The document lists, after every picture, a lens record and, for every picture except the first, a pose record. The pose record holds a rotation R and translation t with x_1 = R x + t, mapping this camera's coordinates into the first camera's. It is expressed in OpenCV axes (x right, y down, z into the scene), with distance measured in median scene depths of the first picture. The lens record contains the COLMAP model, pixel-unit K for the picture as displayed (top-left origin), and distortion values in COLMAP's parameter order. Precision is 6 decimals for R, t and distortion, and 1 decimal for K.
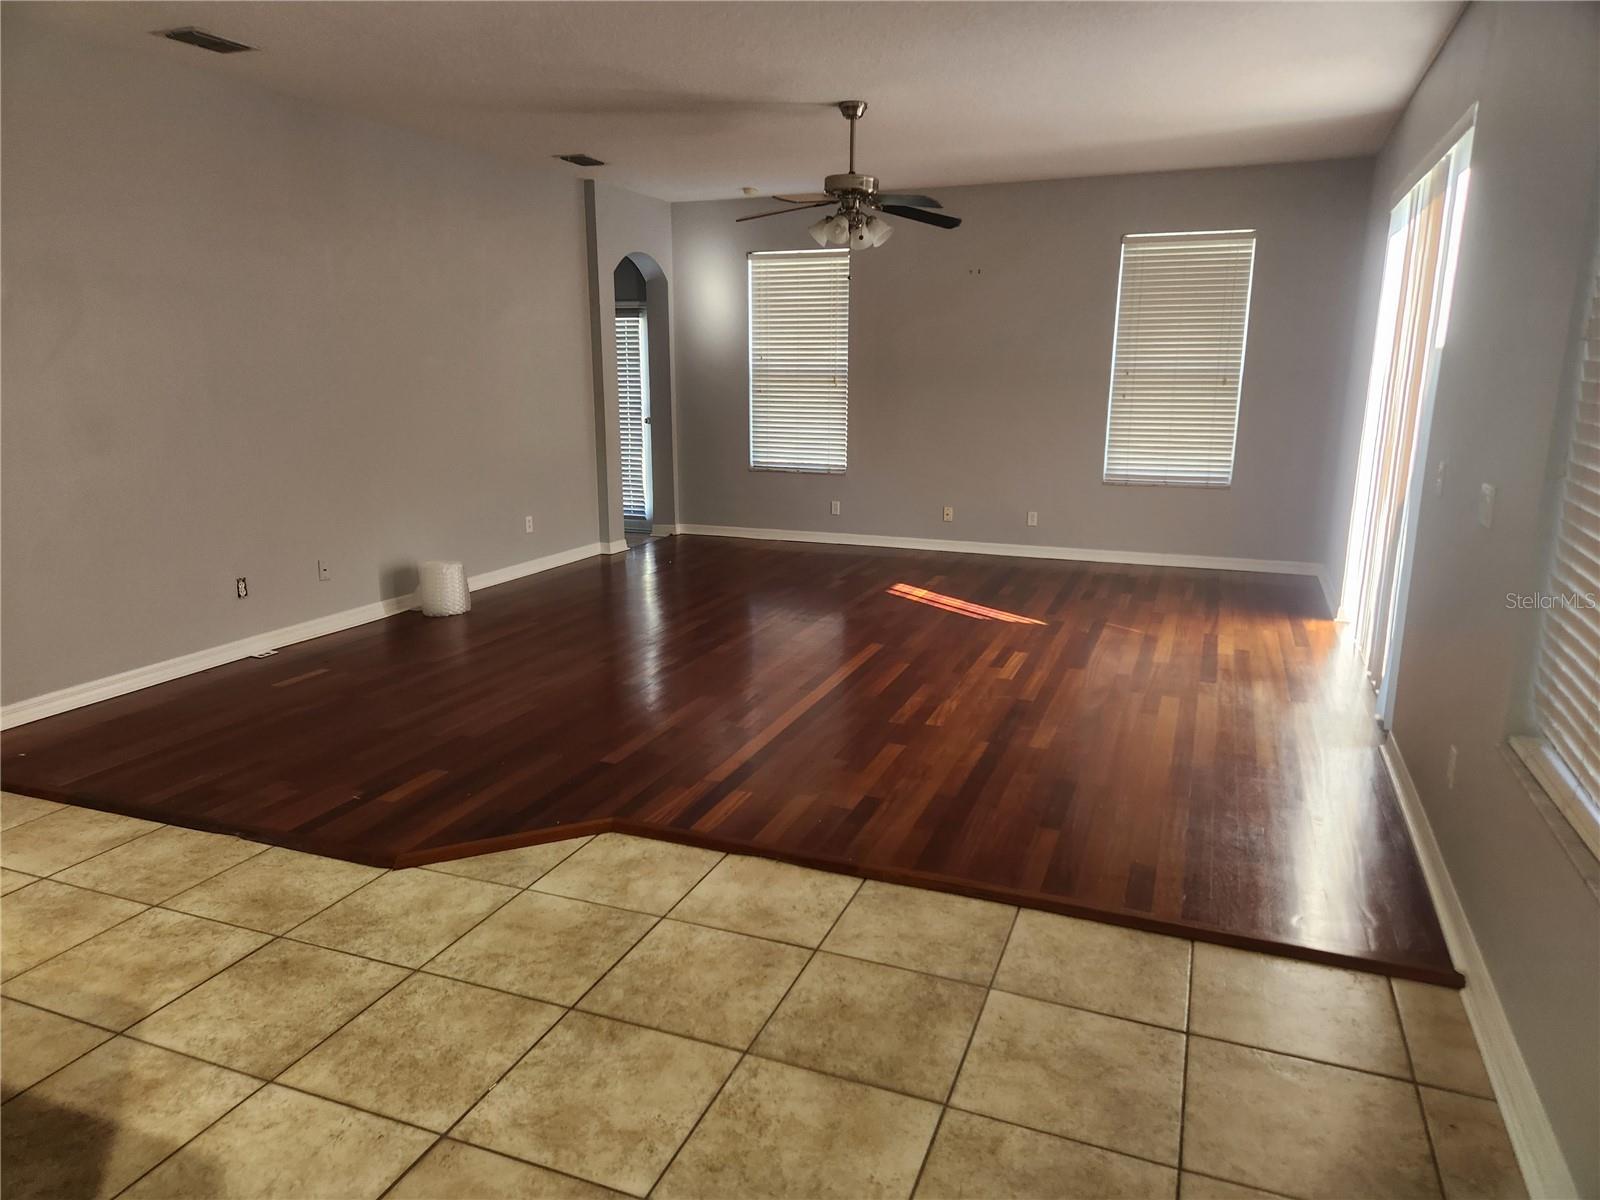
lens RADIAL K [[1070.4, 0, 799.2], [0, 1070.4, 600.2], [0, 0, 1]] dist [0.035188, -0.006008]
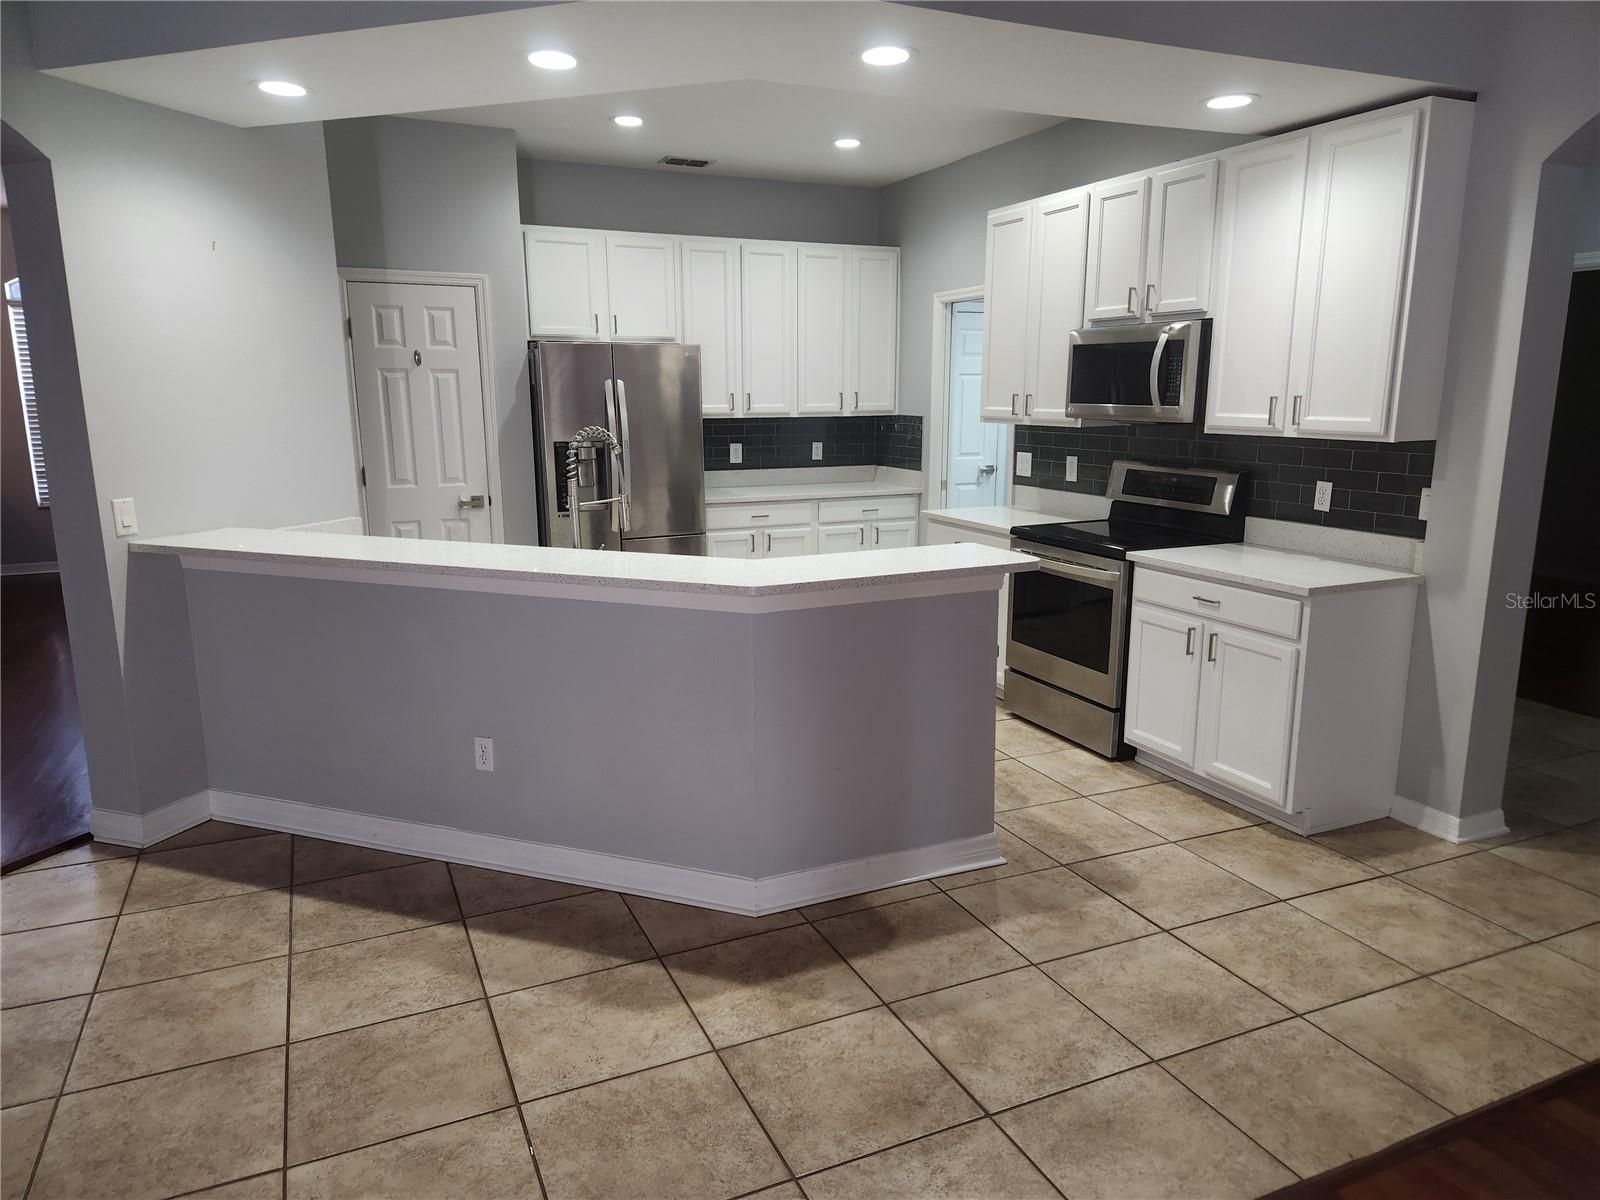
lens RADIAL K [[1070.4, 0, 796.7], [0, 1070.4, 602.4], [0, 0, 1]] dist [0.035188, -0.006008]
pose [[-0.695392, 0.151977, -0.702376, 0.148540], [-0.156197, 0.922051, 0.354153, -0.362248], [0.701450, 0.355985, -0.617449, 1.509432]]
